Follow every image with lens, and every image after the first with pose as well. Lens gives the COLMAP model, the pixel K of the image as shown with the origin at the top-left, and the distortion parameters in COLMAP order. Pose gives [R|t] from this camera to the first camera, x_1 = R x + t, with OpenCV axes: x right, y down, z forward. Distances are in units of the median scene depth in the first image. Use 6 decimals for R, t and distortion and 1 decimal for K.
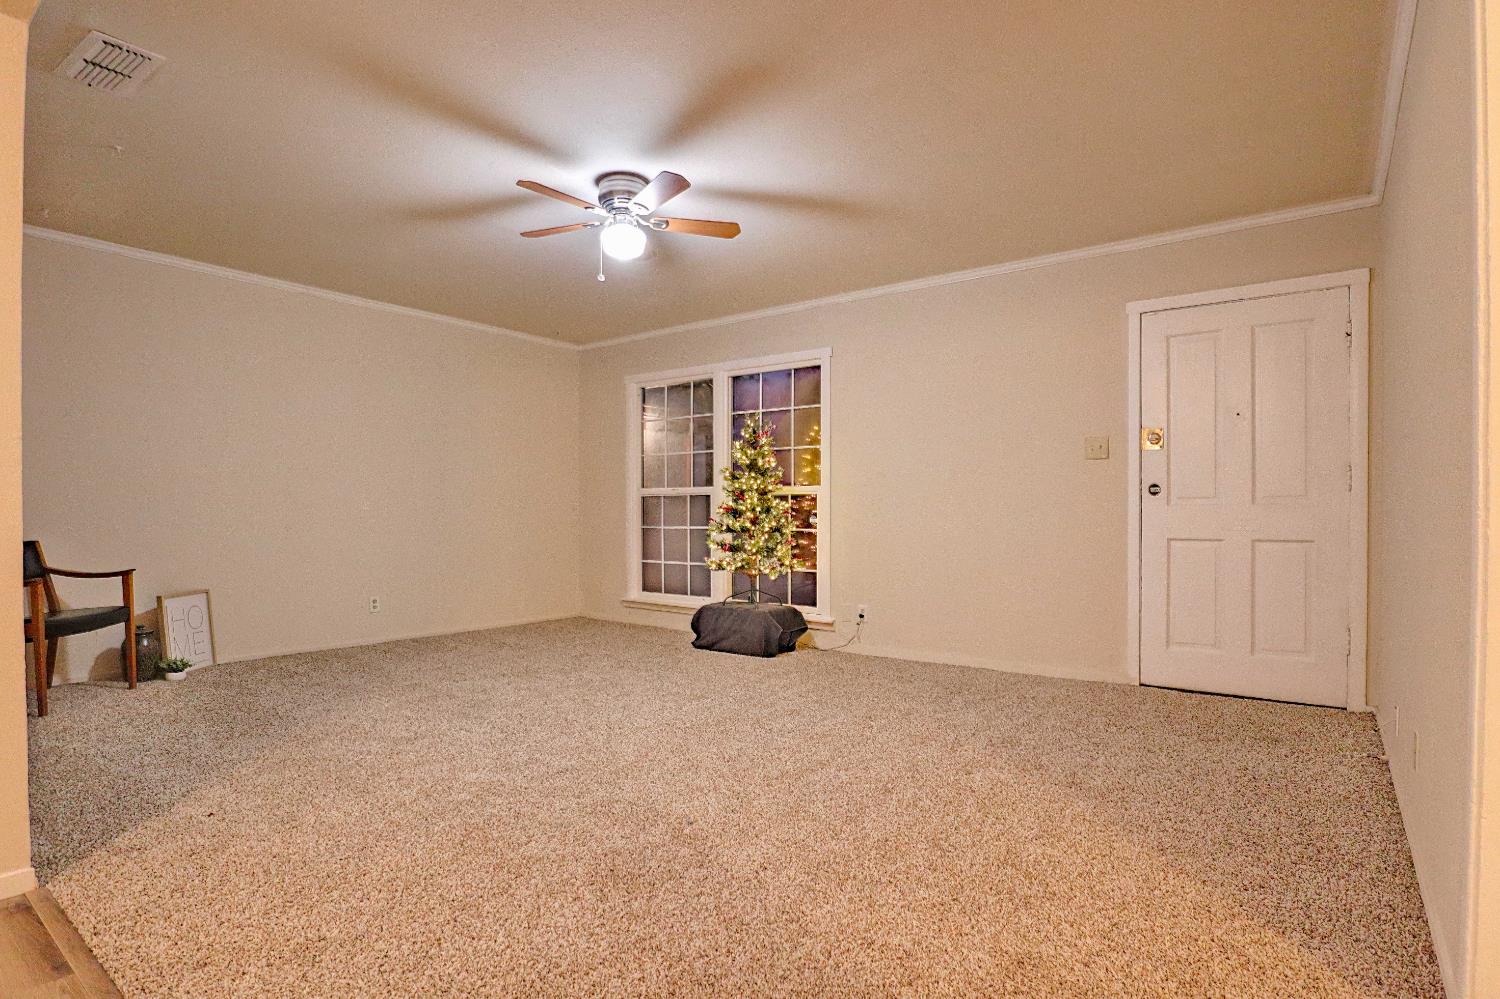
lens RADIAL K [[767.9, 0, 746.4], [0, 767.9, 513.9], [0, 0, 1]] dist [-0.018678, -0.000631]
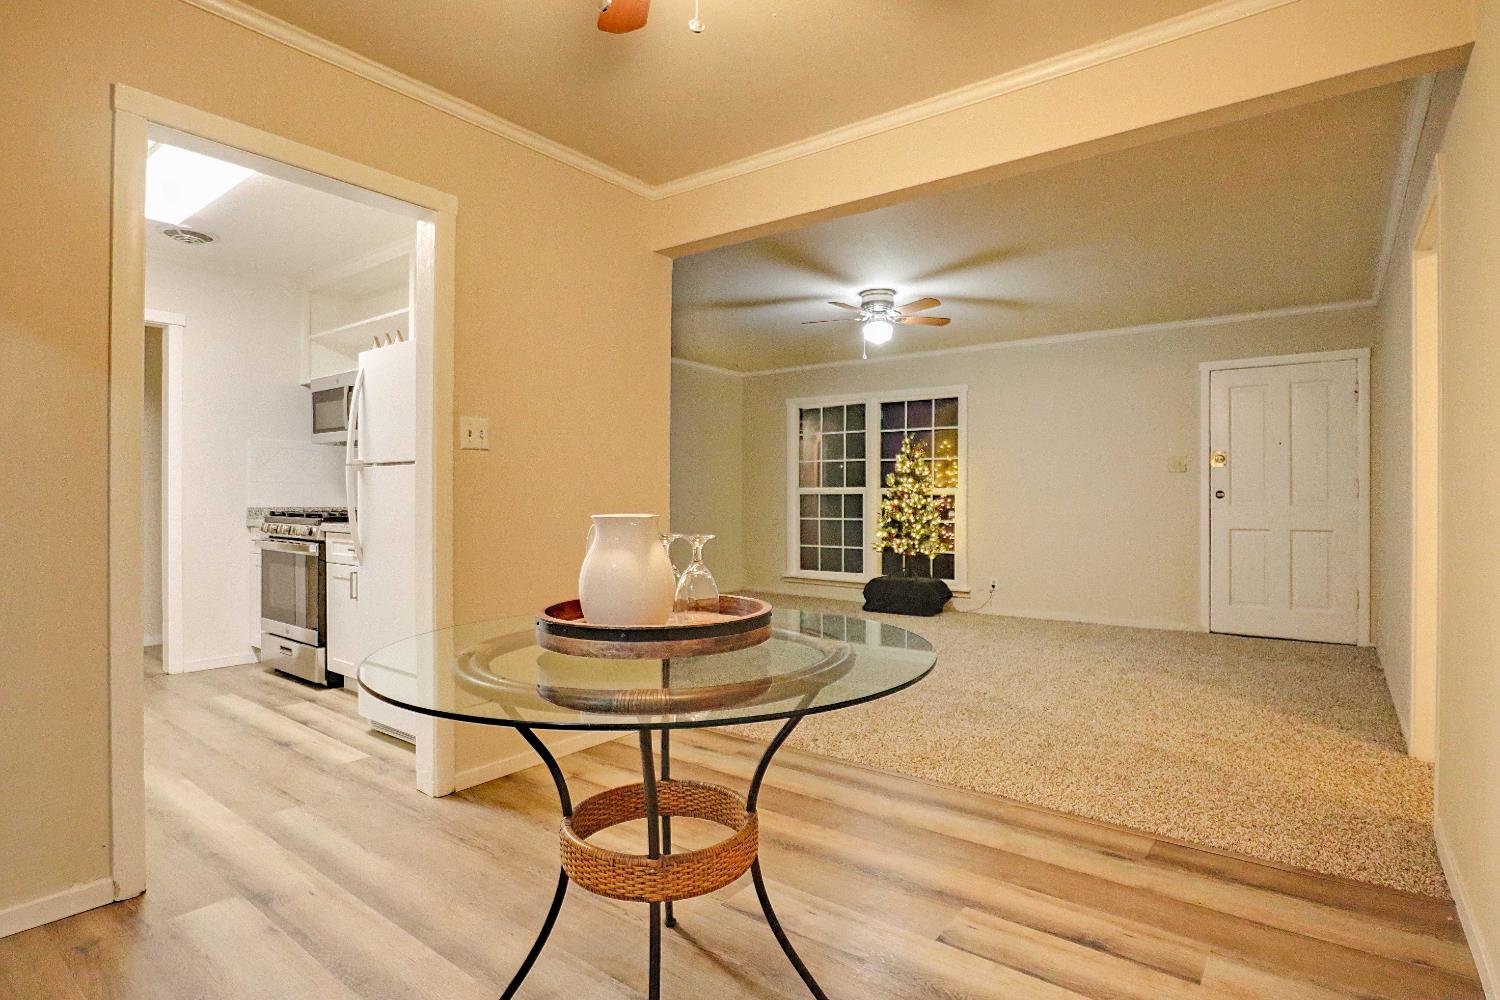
lens RADIAL K [[767.9, 0, 752.3], [0, 767.9, 491.3], [0, 0, 1]] dist [-0.018678, -0.000631]
pose [[1.000000, 0.000701, -0.000653, -0.261580], [-0.000708, 0.999947, -0.010294, -0.017917], [0.000645, 0.010294, 0.999947, -0.326756]]
